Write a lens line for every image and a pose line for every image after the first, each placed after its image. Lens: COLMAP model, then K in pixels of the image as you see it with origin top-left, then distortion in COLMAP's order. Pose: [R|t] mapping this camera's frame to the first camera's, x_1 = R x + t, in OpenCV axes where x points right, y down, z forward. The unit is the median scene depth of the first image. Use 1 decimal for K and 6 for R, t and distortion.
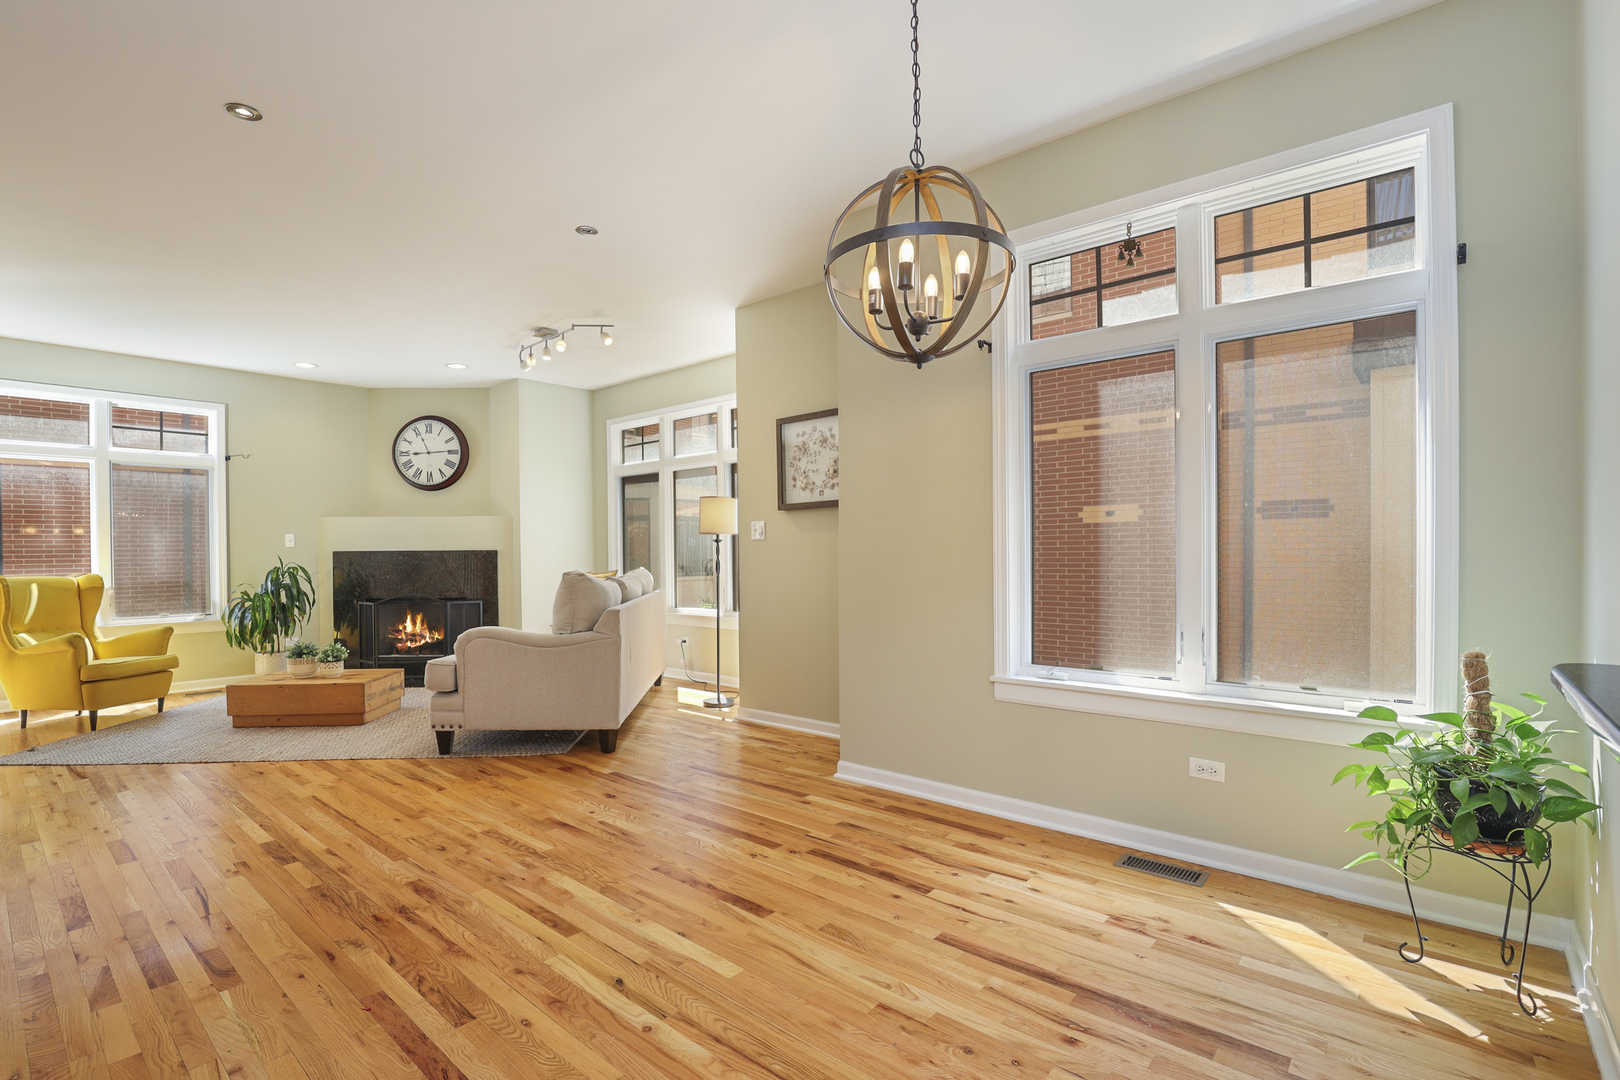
lens RADIAL K [[745.2, 0, 807.3], [0, 745.2, 552.9], [0, 0, 1]] dist [-0.020859, 0.003682]
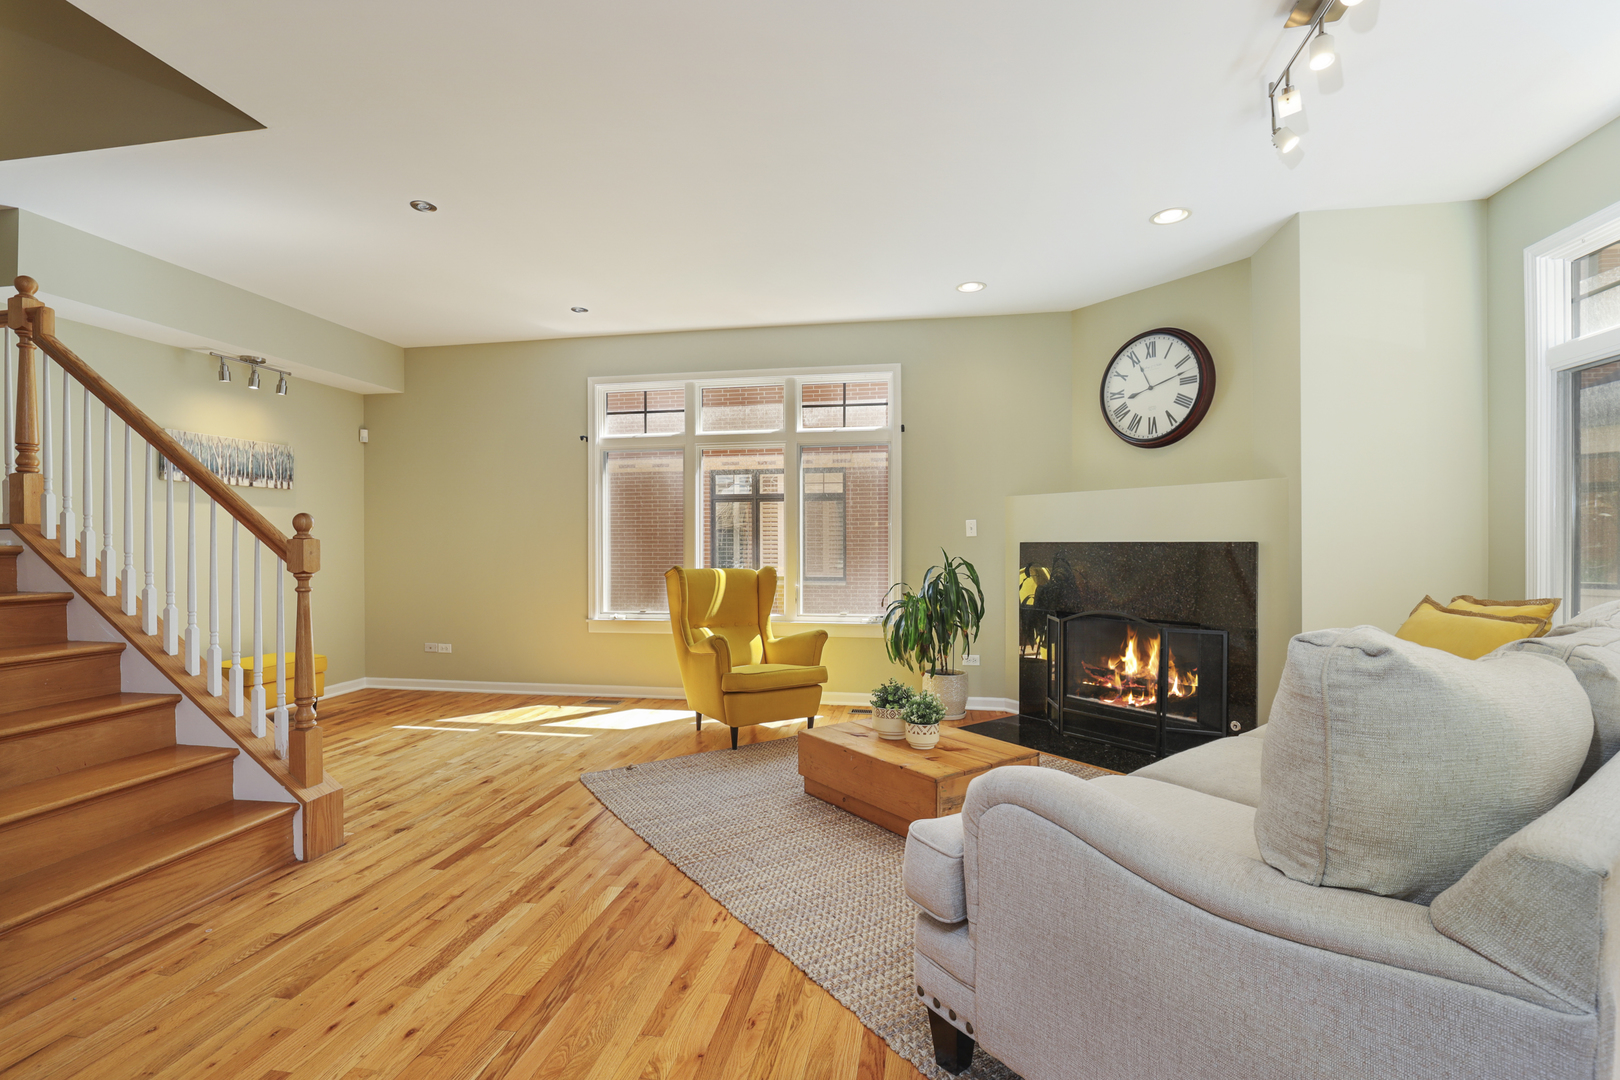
lens RADIAL K [[745.2, 0, 798.6], [0, 745.2, 545.7], [0, 0, 1]] dist [-0.020859, 0.003682]
pose [[0.502510, 0.007899, -0.864535, -0.144456], [-0.004543, 0.999969, 0.006495, -0.003253], [0.864560, 0.000664, 0.502530, 0.541934]]
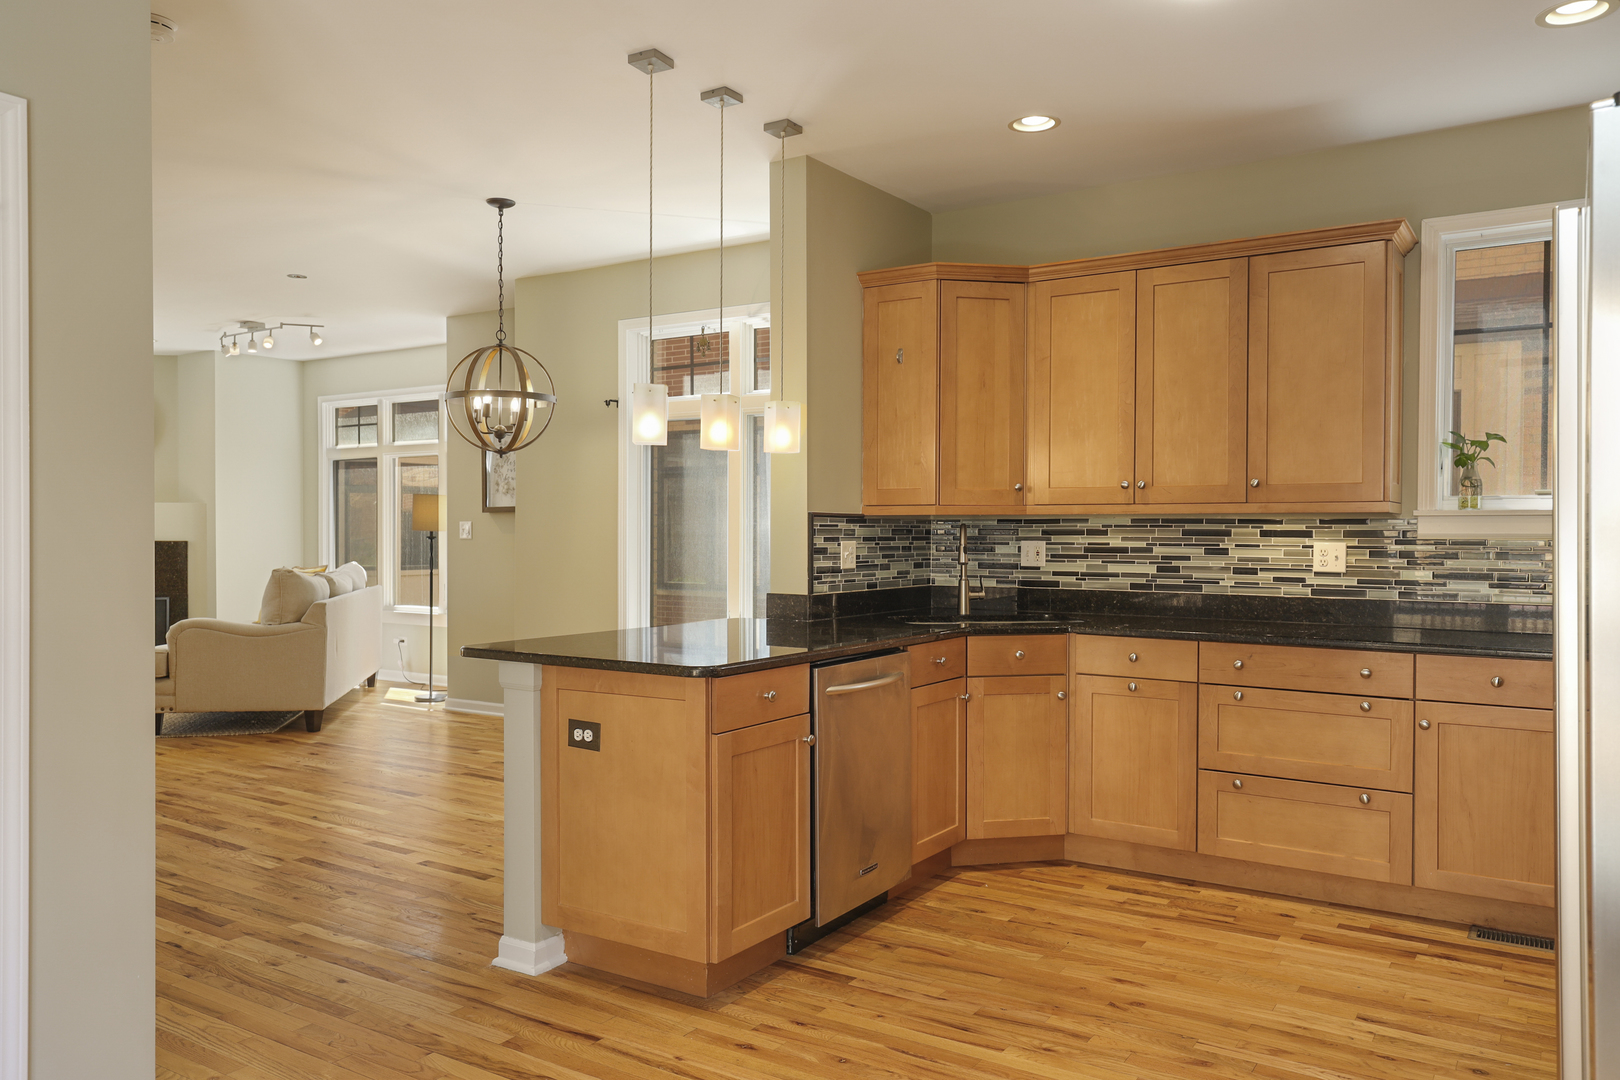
lens RADIAL K [[1202.3, 0, 806.2], [0, 1202.3, 540.1], [0, 0, 1]] dist [0.016208, 0.011564]
pose [[0.992955, 0.011713, 0.117909, 0.181562], [-0.012574, 0.999899, 0.006562, -0.028459], [-0.117821, -0.007998, 0.993003, -0.641638]]
